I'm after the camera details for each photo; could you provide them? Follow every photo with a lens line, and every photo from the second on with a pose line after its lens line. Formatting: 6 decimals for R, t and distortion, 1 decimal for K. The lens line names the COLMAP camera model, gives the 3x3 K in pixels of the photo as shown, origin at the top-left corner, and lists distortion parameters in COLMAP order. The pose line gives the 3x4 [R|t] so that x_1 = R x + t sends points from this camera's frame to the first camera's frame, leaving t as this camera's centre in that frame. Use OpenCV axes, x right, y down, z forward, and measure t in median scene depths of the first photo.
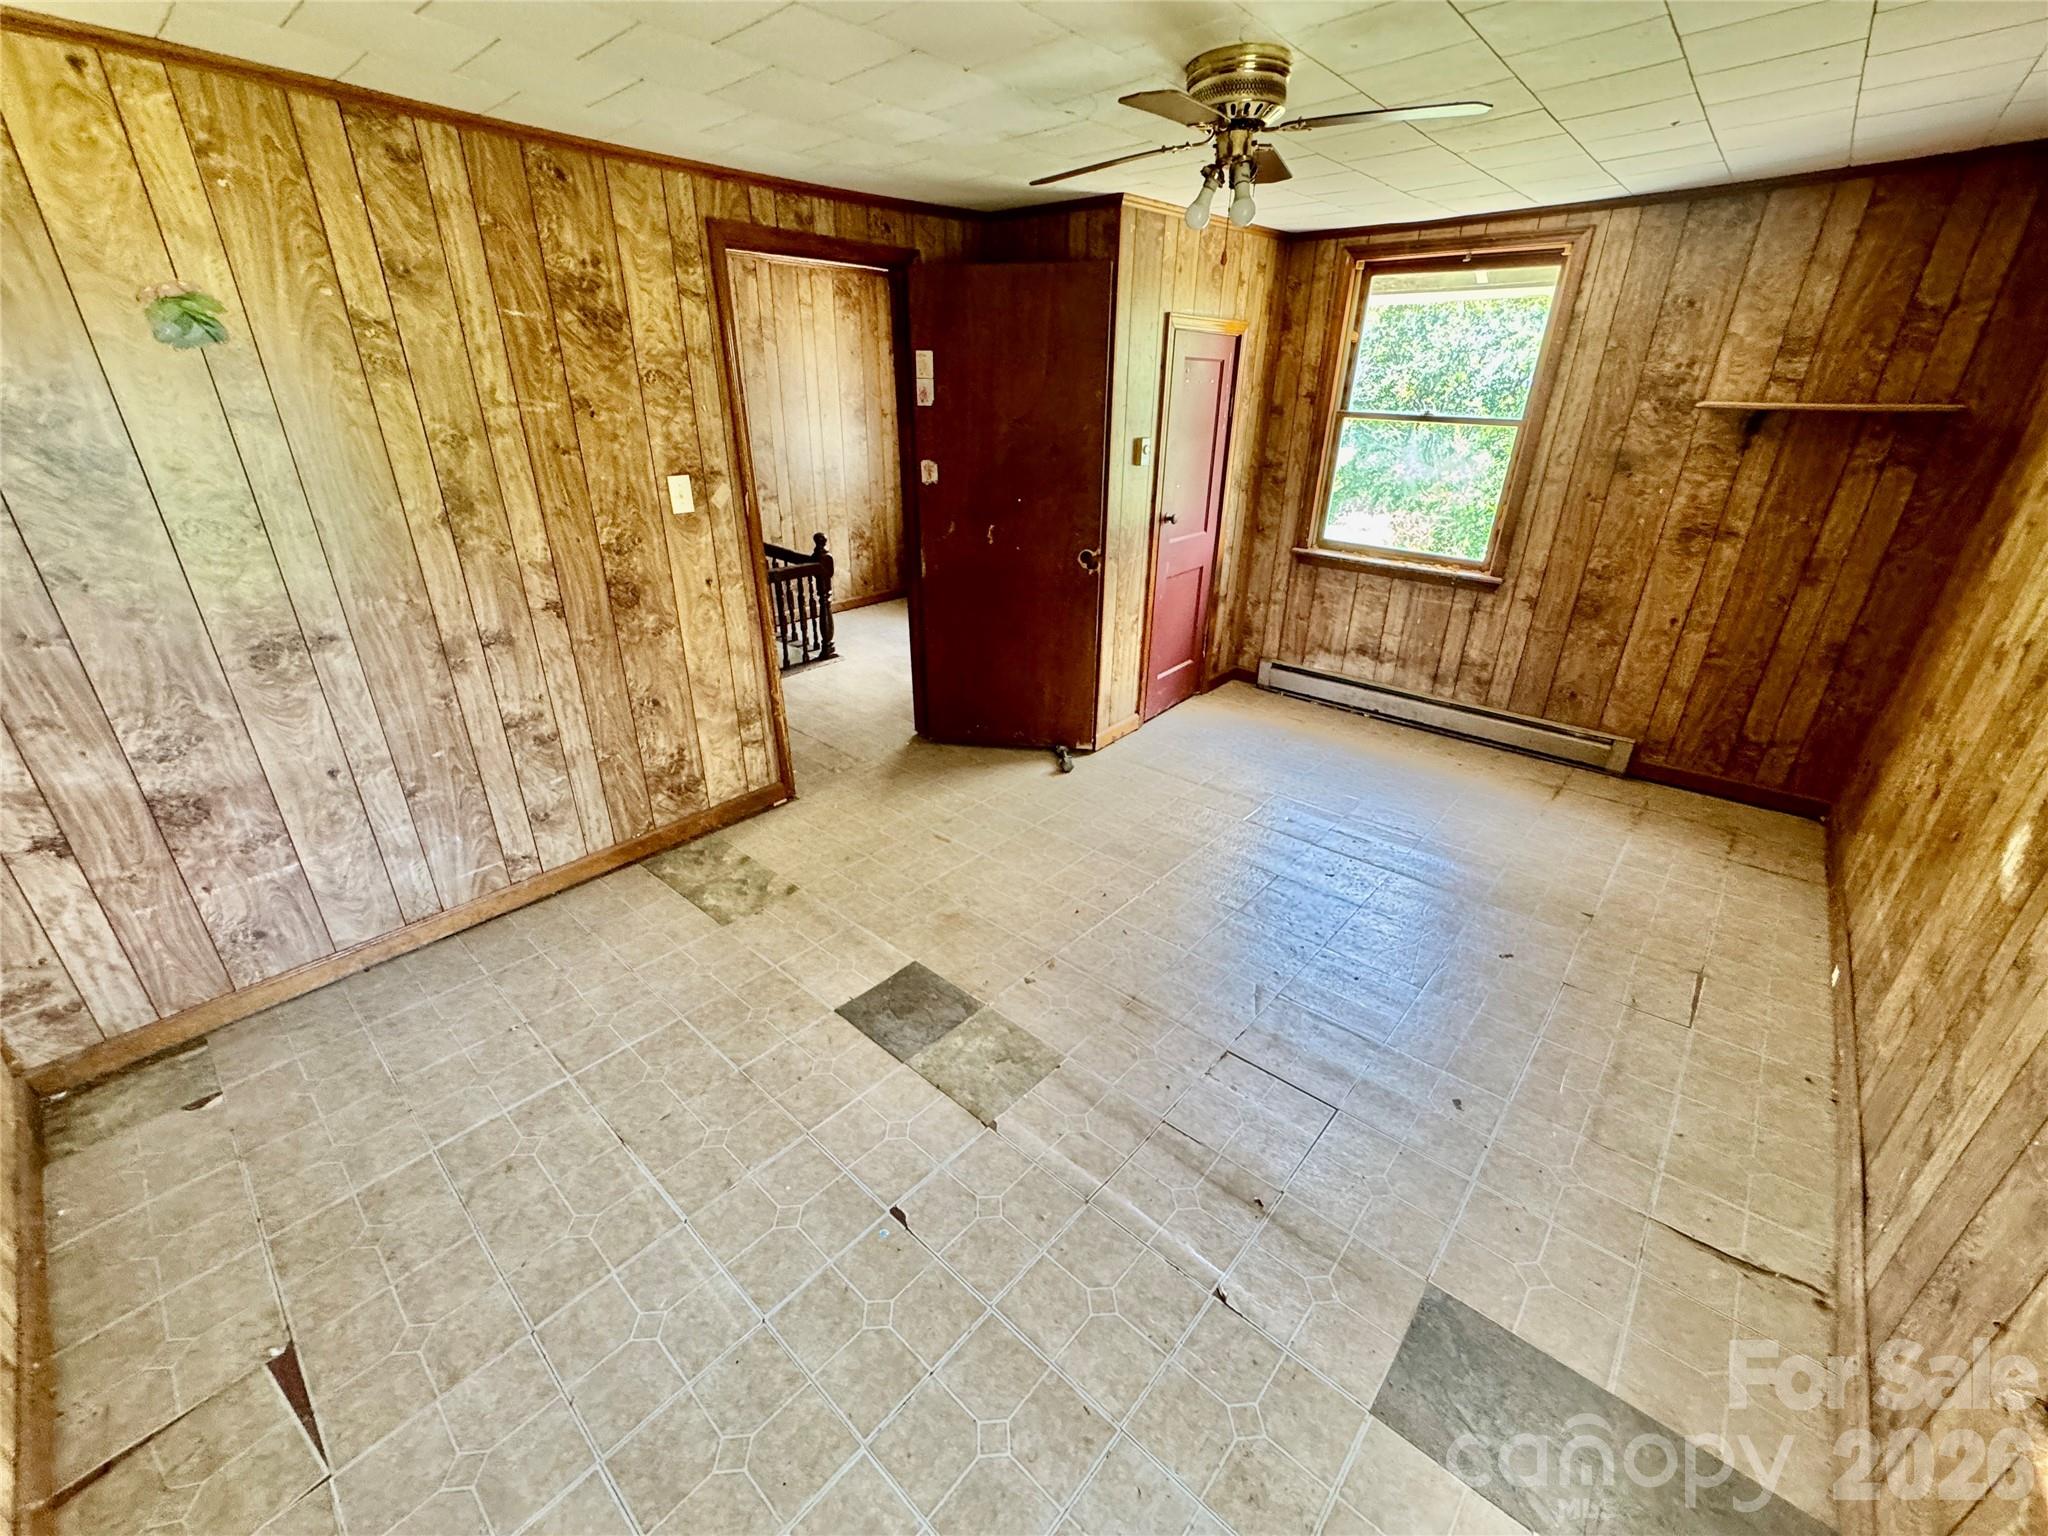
lens RADIAL K [[822.6, 0, 1021.3], [0, 822.6, 764.3], [0, 0, 1]] dist [-0.002553, -0.000280]
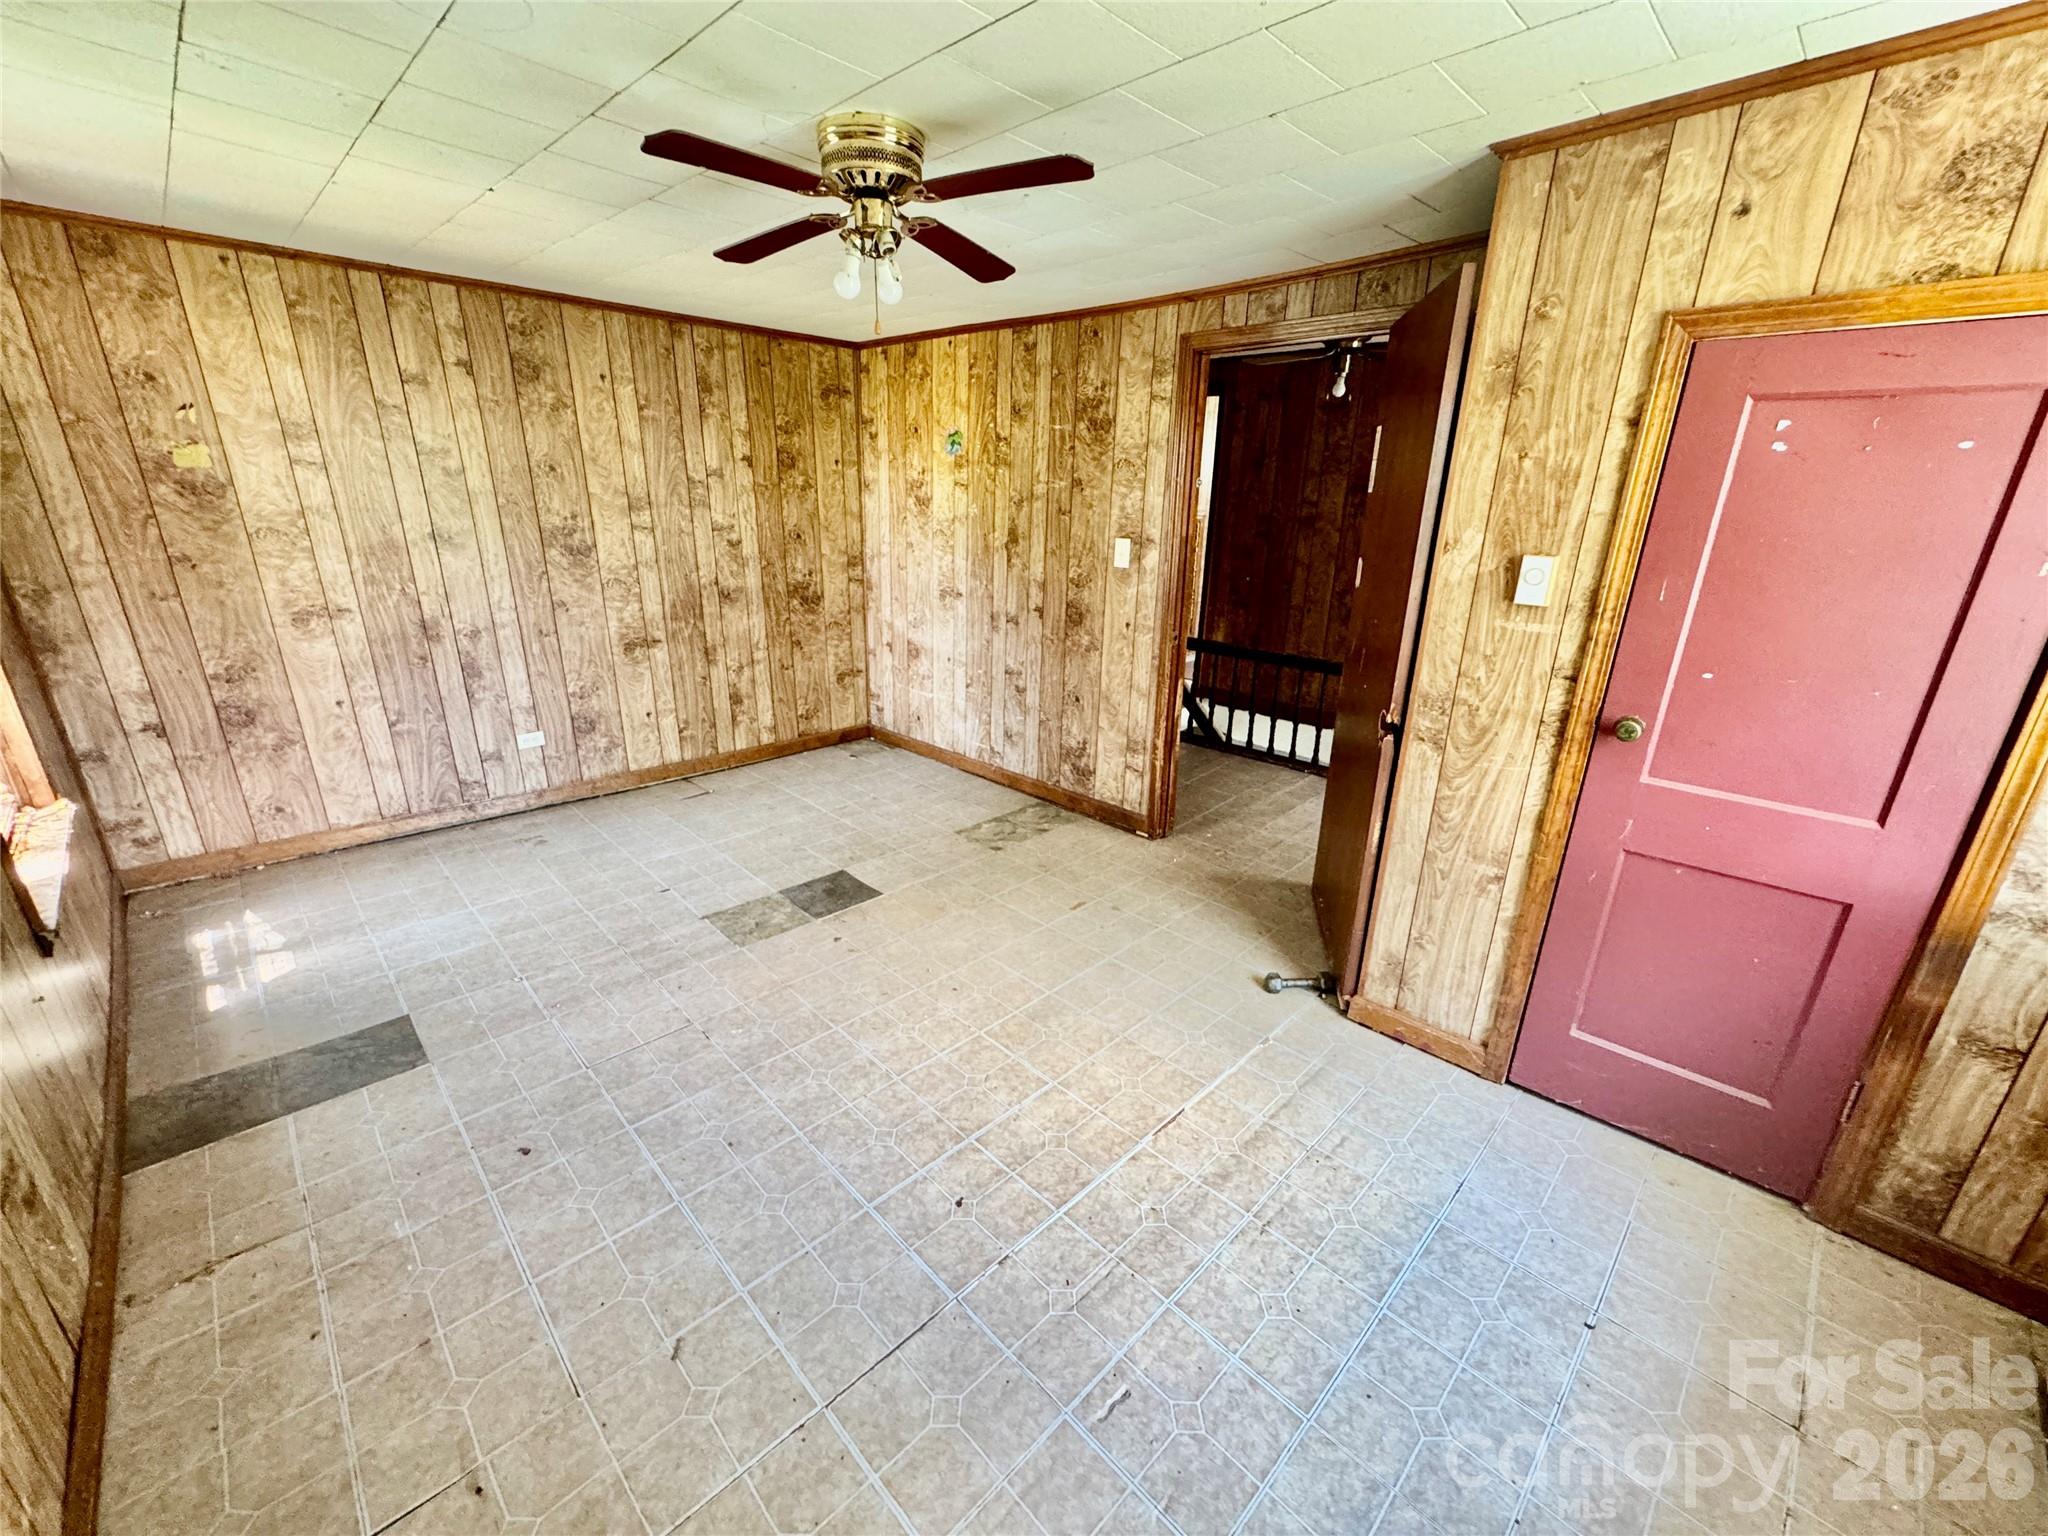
lens RADIAL K [[822.6, 0, 1021.3], [0, 822.6, 764.3], [0, 0, 1]] dist [-0.002553, -0.000280]
pose [[-0.062996, 0.317974, -0.946004, 0.959539], [-0.426288, 0.848494, 0.313586, -0.407012], [0.902391, 0.423025, 0.082097, 0.948096]]
